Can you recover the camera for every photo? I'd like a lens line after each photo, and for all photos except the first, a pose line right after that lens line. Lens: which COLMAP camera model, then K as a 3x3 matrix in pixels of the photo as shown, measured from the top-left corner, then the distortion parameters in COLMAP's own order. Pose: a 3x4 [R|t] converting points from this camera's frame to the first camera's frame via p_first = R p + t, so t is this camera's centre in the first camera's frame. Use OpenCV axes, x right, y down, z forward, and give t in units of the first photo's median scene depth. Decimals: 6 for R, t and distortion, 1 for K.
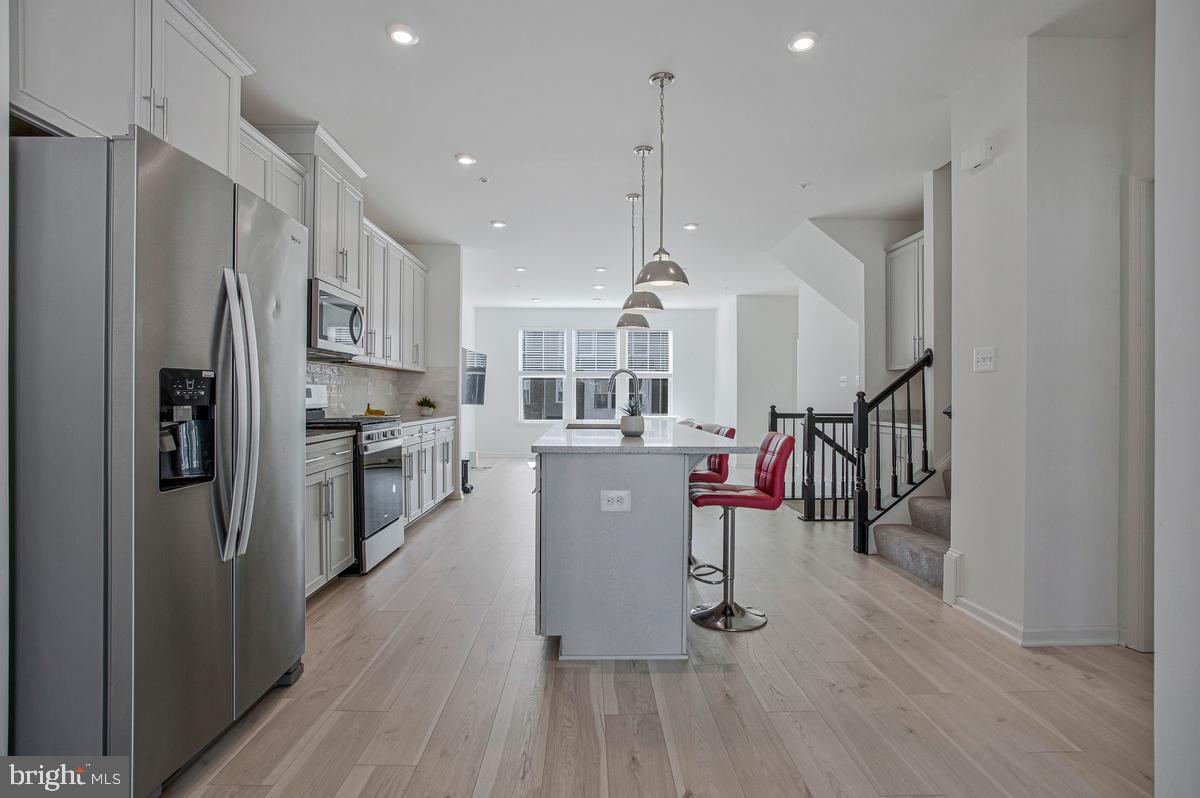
lens RADIAL K [[597.4, 0, 602.5], [0, 597.4, 392.4], [0, 0, 1]] dist [-0.040469, 0.000204]
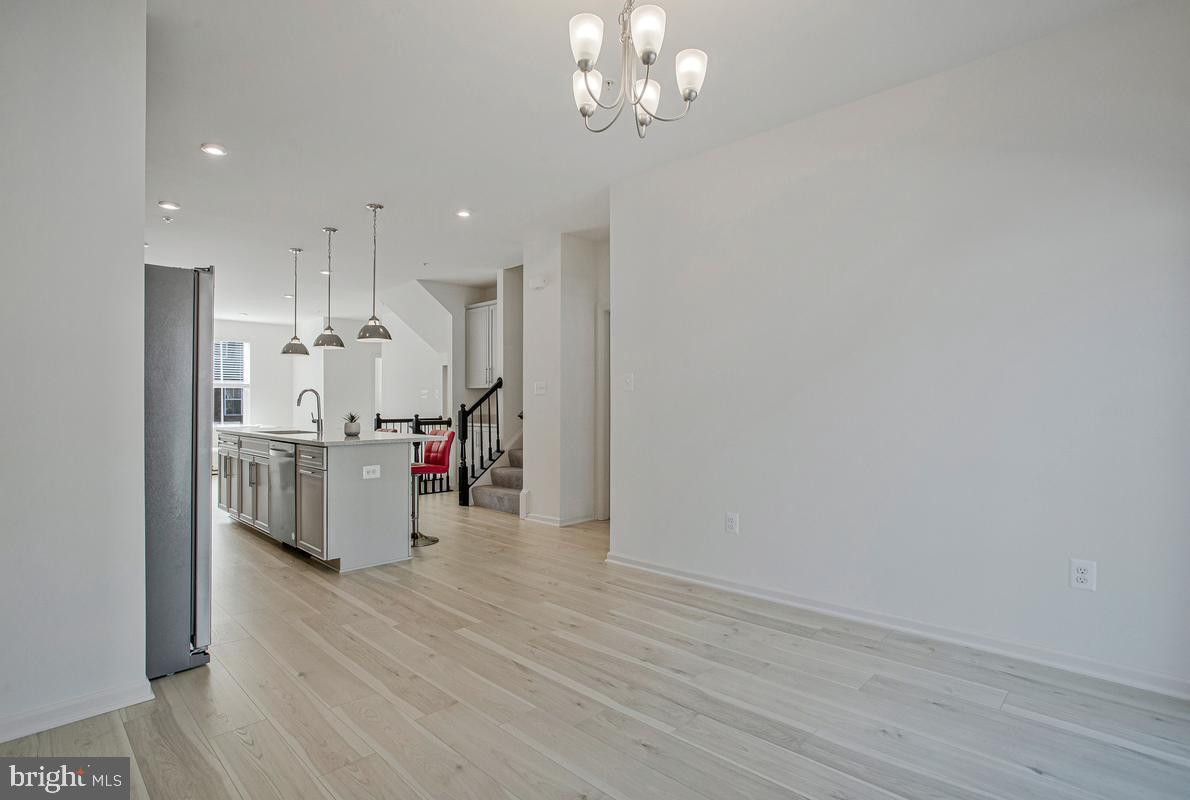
lens RADIAL K [[596.2, 0, 595.0], [0, 596.2, 400.0], [0, 0, 1]] dist [0.000011, -0.000011]
pose [[0.723685, -0.002469, 0.690126, -0.408710], [0.000373, 0.999995, 0.003186, -0.016685], [-0.690130, -0.002048, 0.723682, -0.393517]]
